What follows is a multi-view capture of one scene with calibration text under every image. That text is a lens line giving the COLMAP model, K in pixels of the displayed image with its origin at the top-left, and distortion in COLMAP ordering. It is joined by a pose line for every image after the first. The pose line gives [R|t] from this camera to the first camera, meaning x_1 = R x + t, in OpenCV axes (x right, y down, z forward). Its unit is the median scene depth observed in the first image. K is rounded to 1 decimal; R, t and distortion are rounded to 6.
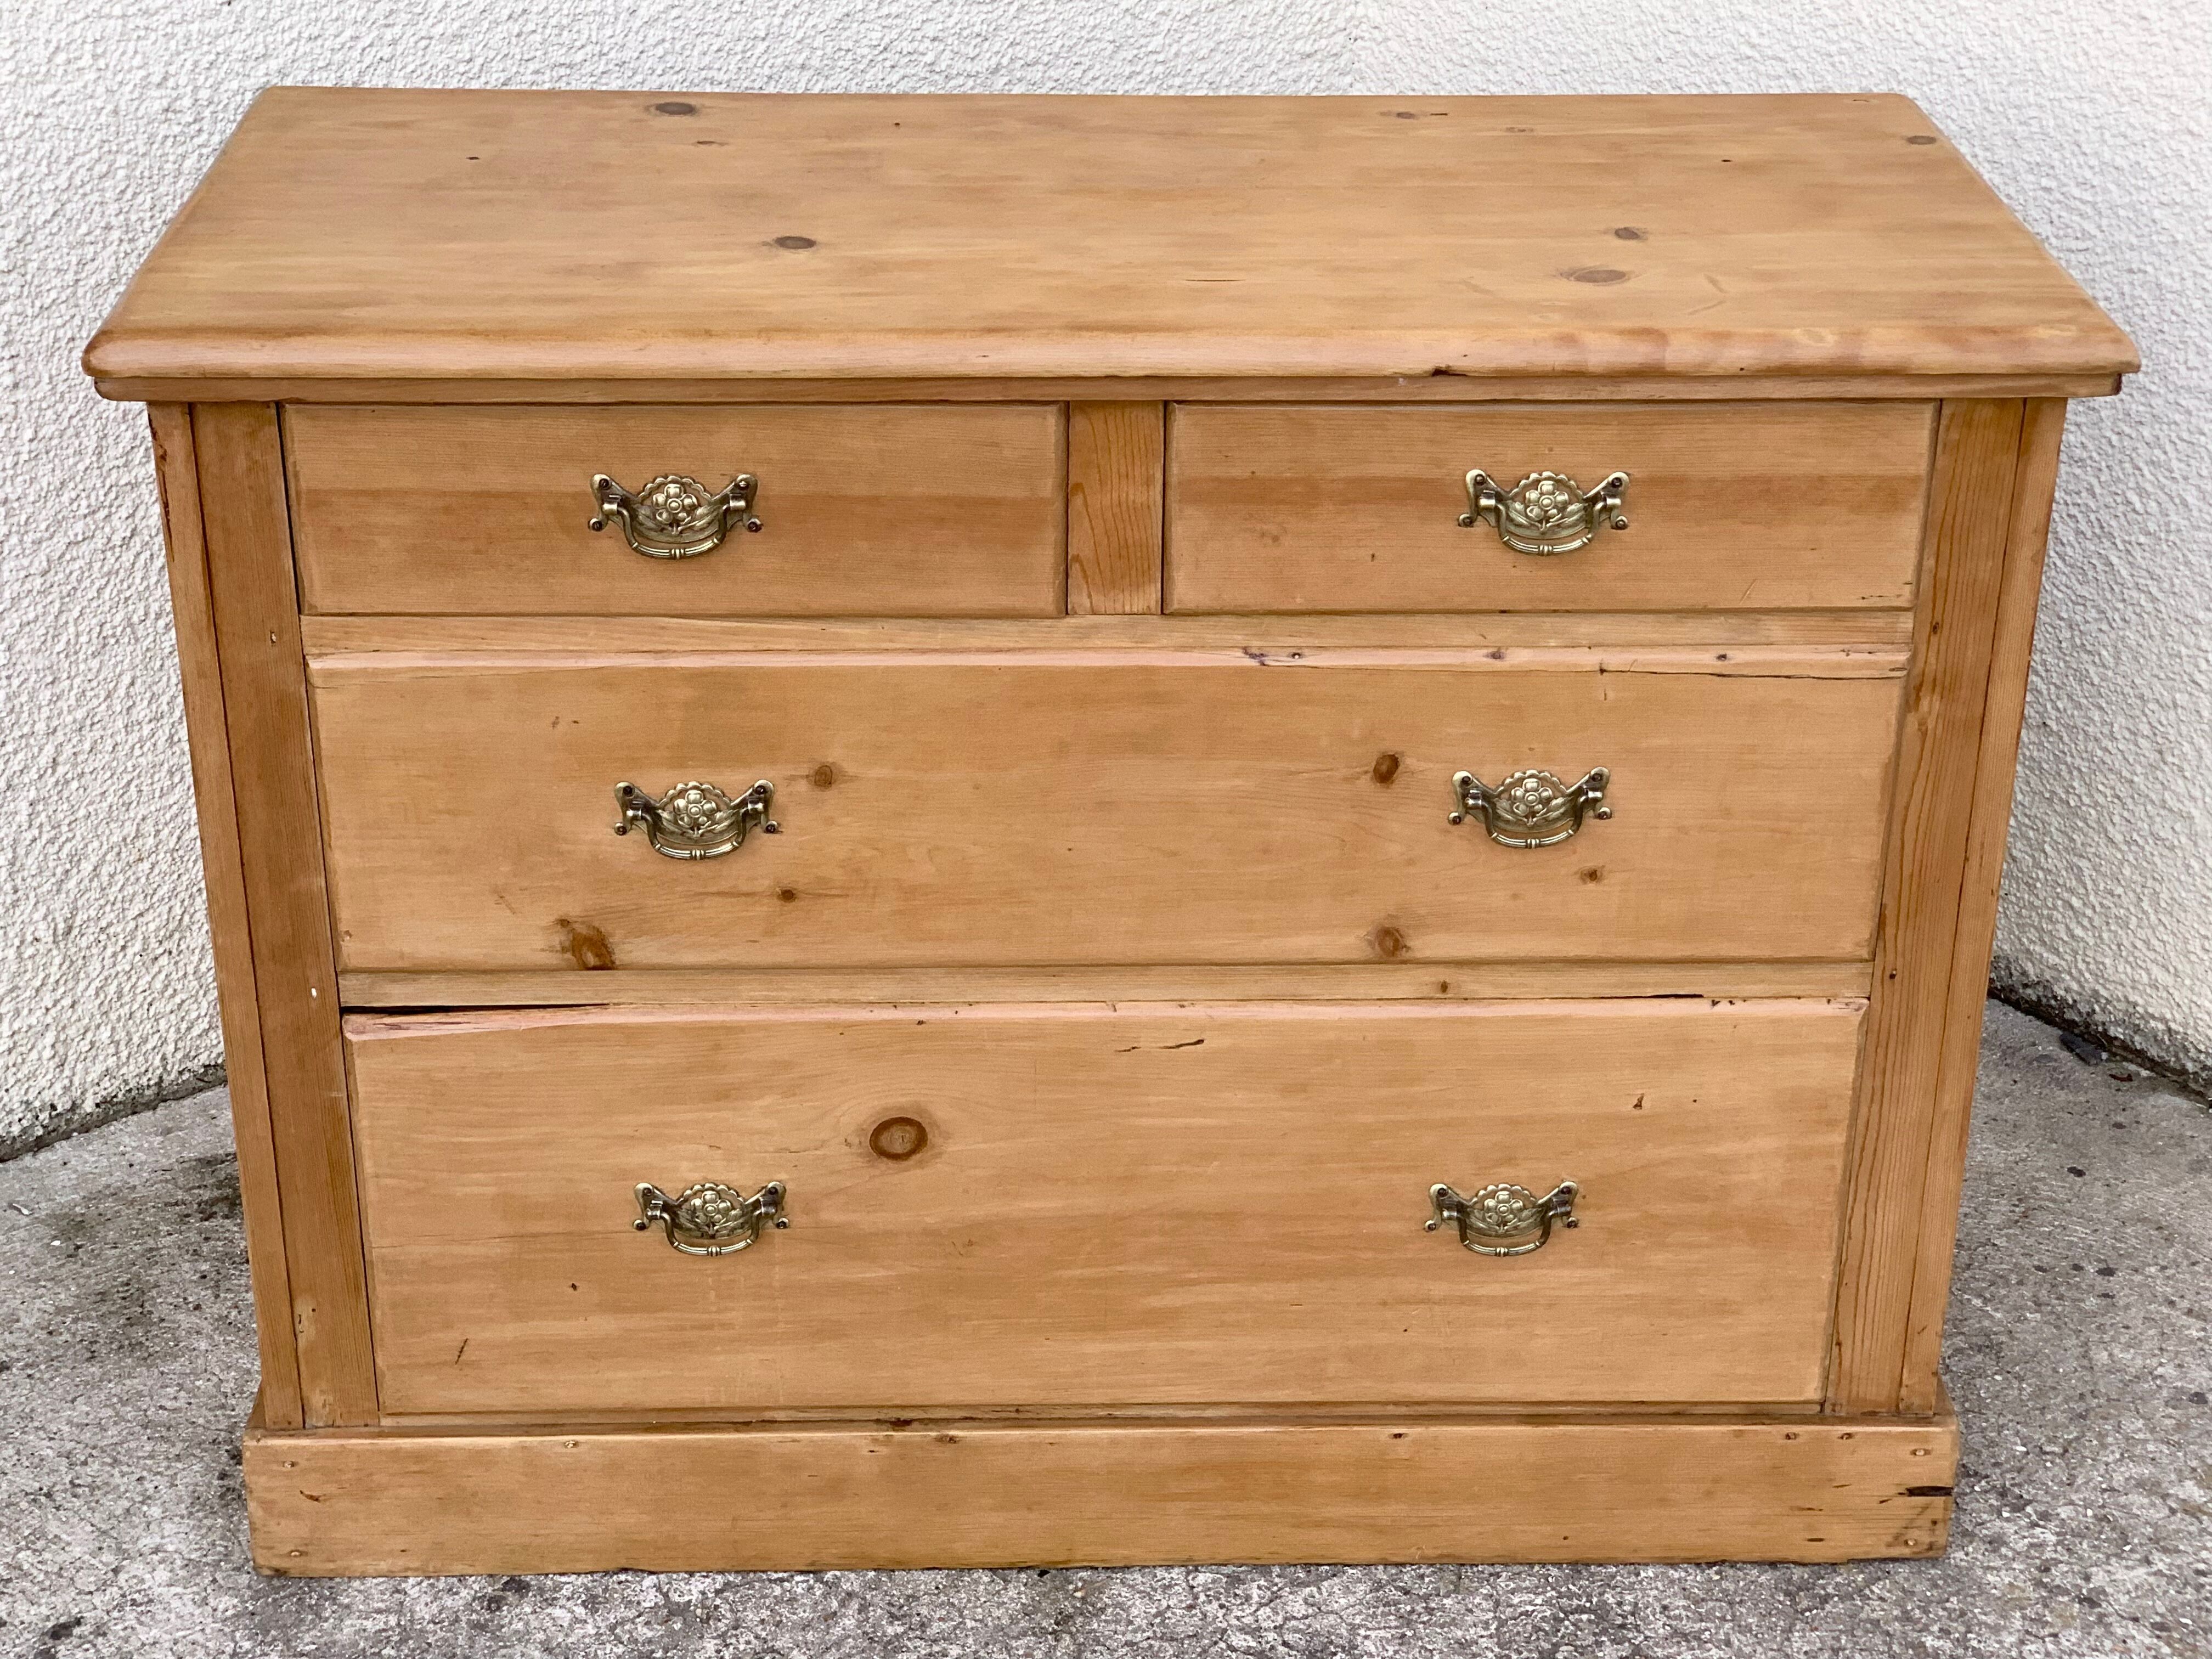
lens RADIAL K [[3469.7, 0, 1102.7], [0, 3469.7, 795.6], [0, 0, 1]] dist [0.024281, 0.000000]
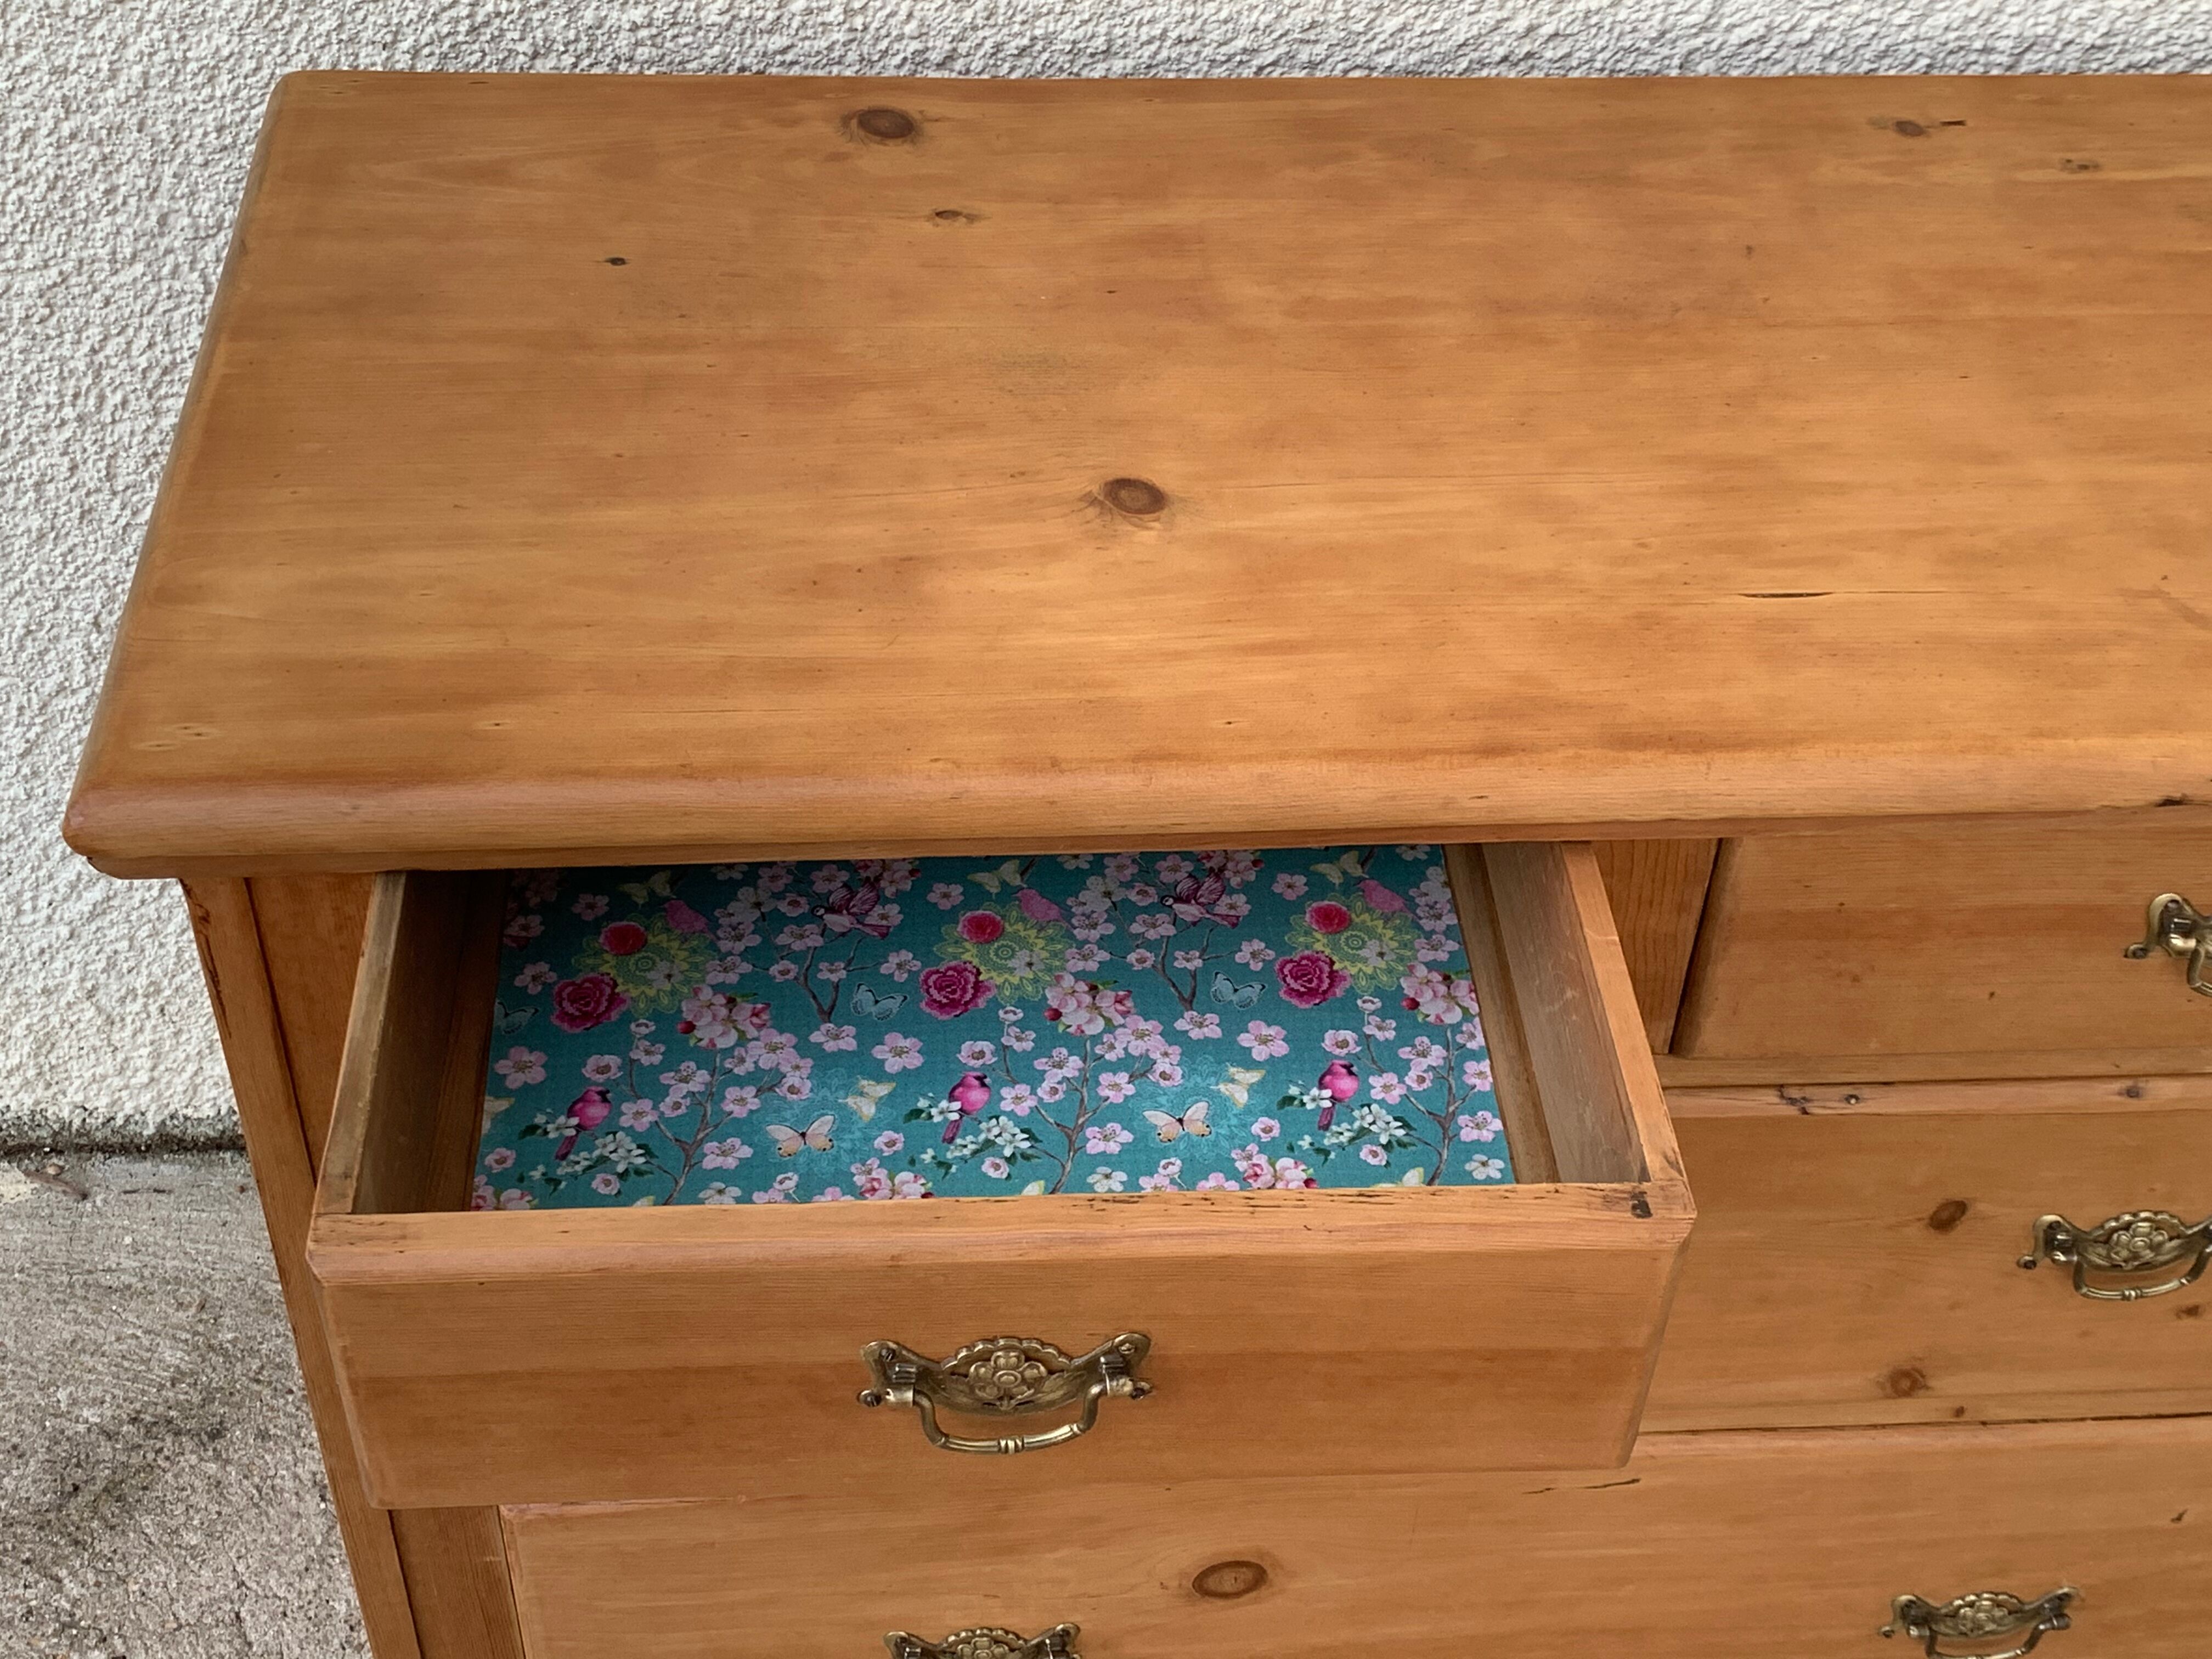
lens RADIAL K [[2851.4, 0, 1111.0], [0, 2851.4, 815.2], [0, 0, 1]] dist [0.073815, 0.000000]
pose [[0.998606, -0.009577, 0.051899, -0.118165], [-0.005078, 0.961397, 0.275119, -0.242620], [-0.052530, -0.275000, 0.960008, 0.441196]]
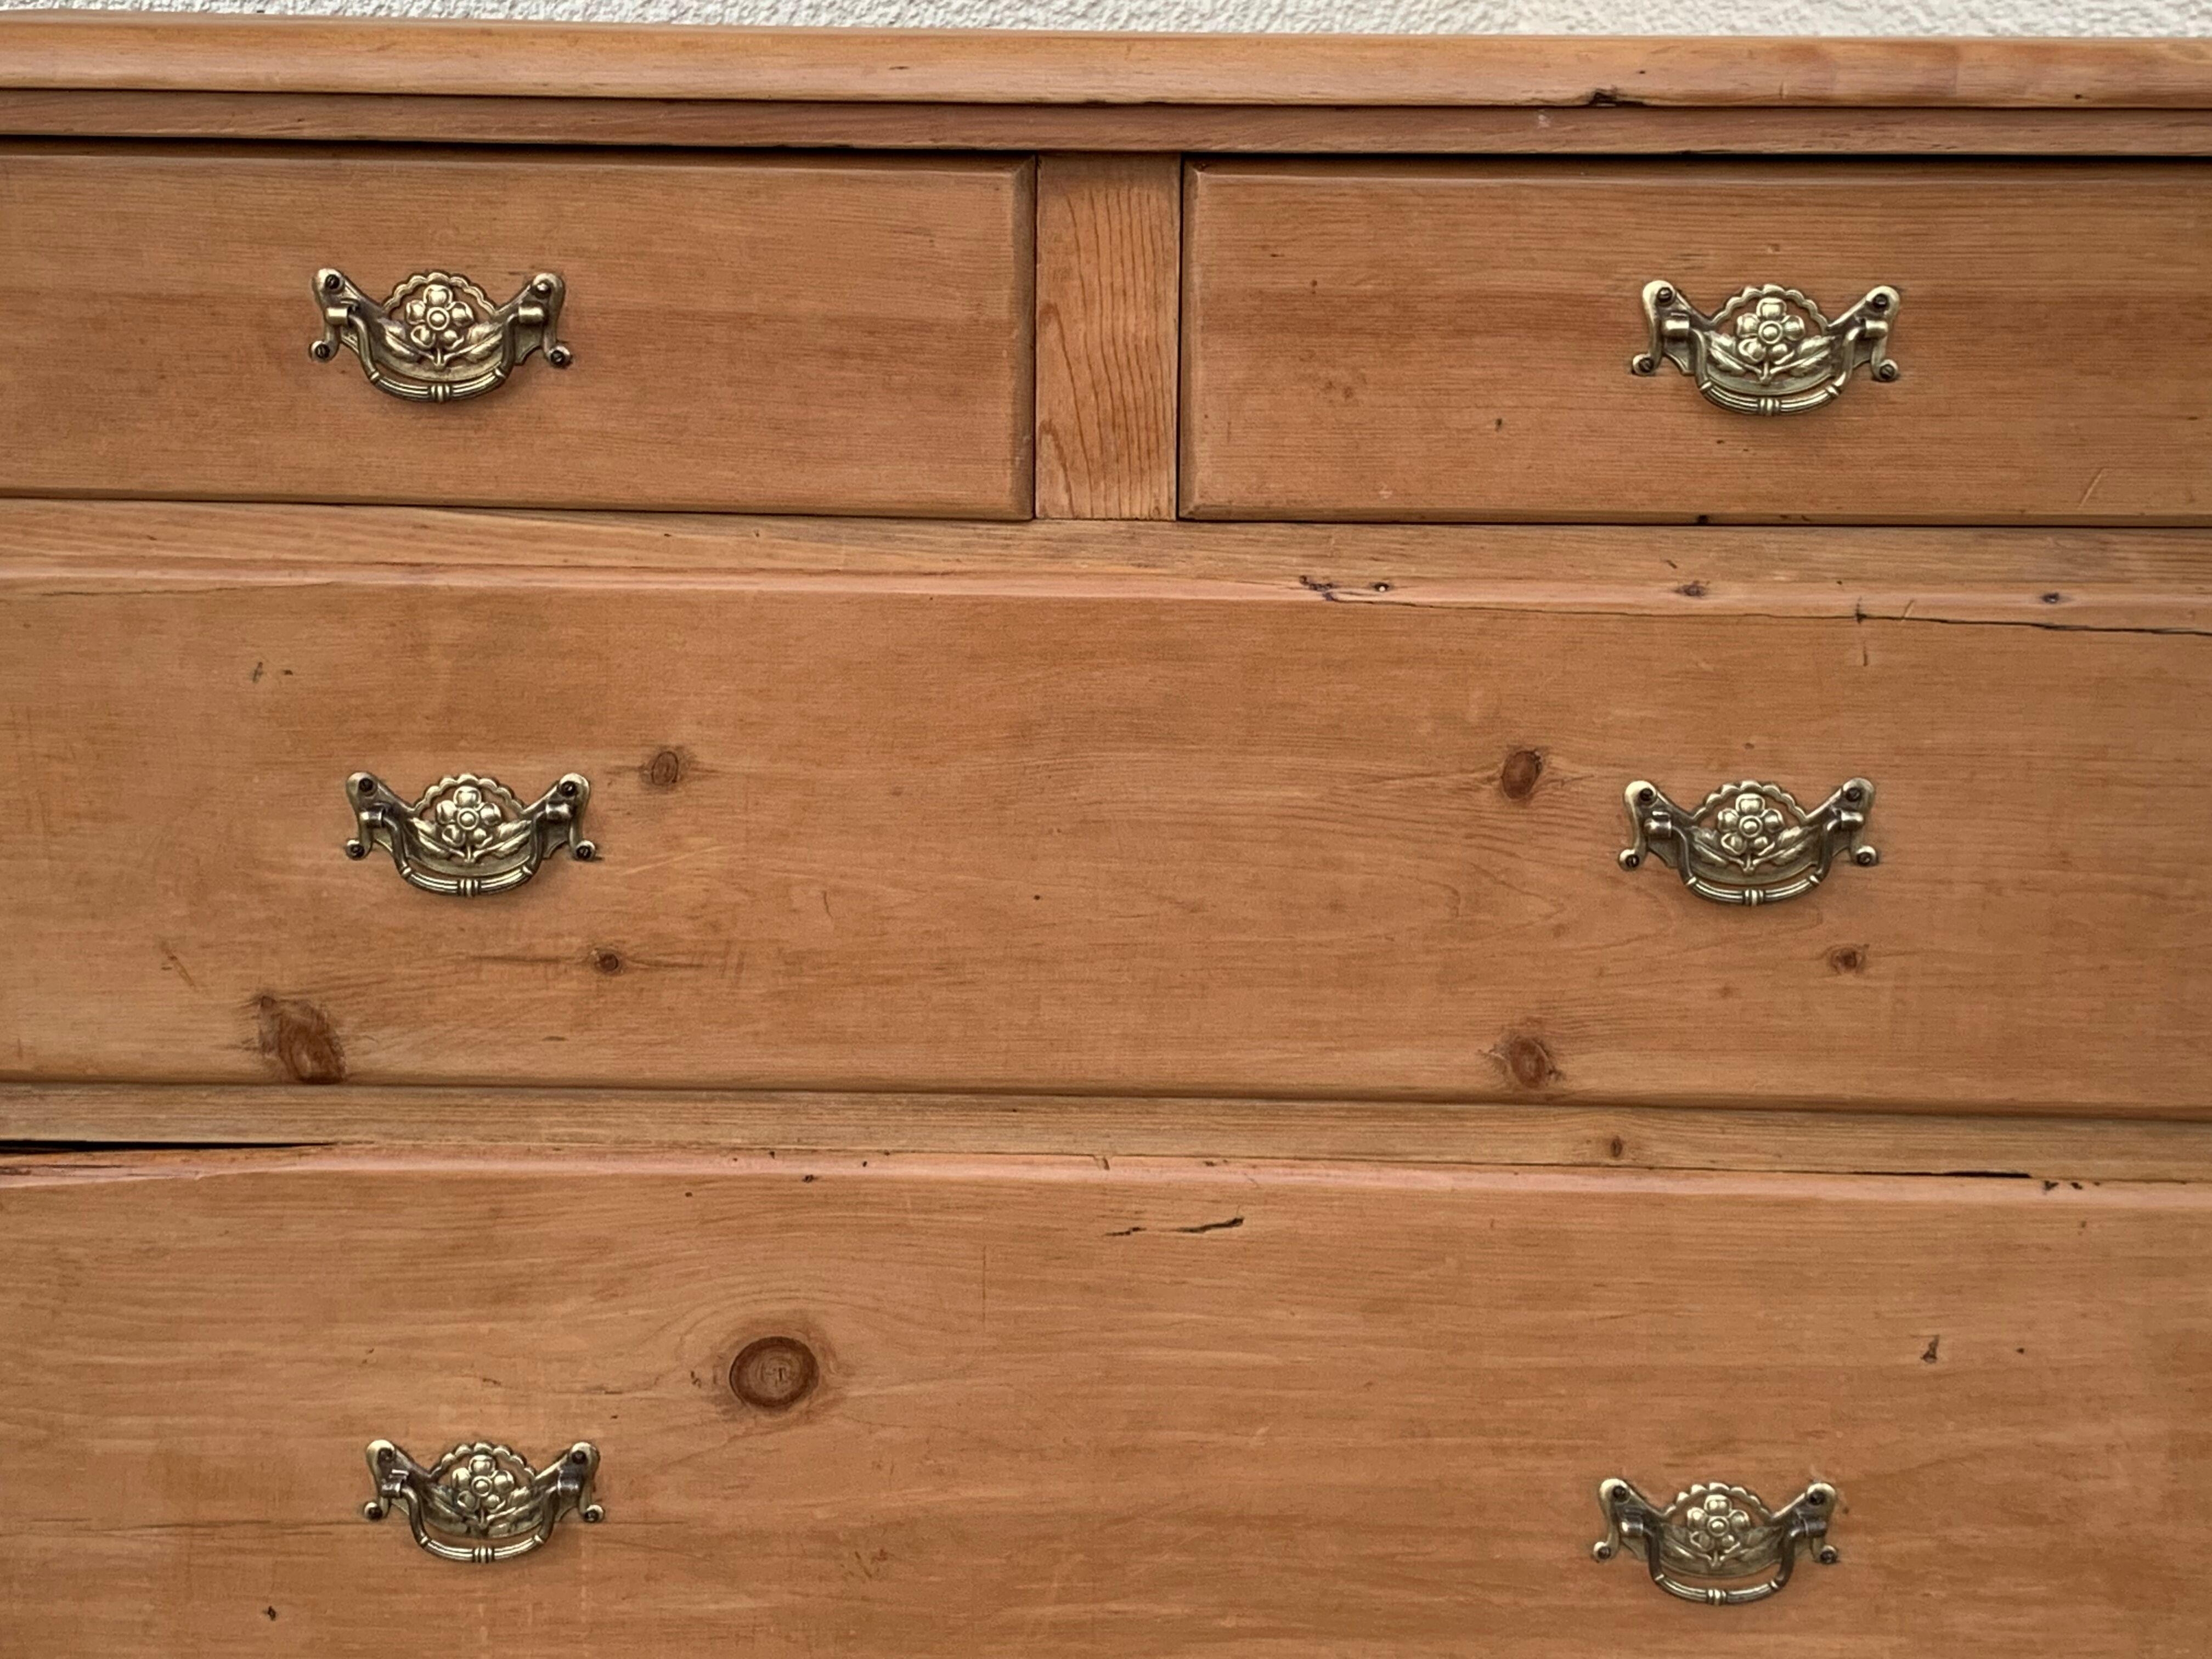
lens RADIAL K [[3297.3, 0, 1100.7], [0, 3297.3, 808.0], [0, 0, 1]] dist [0.165548, 0.000000]
pose [[0.998050, 0.013693, -0.060893, 0.039227], [-0.026848, 0.974946, -0.220815, 0.132750], [0.056344, 0.222019, 0.973413, 0.378468]]
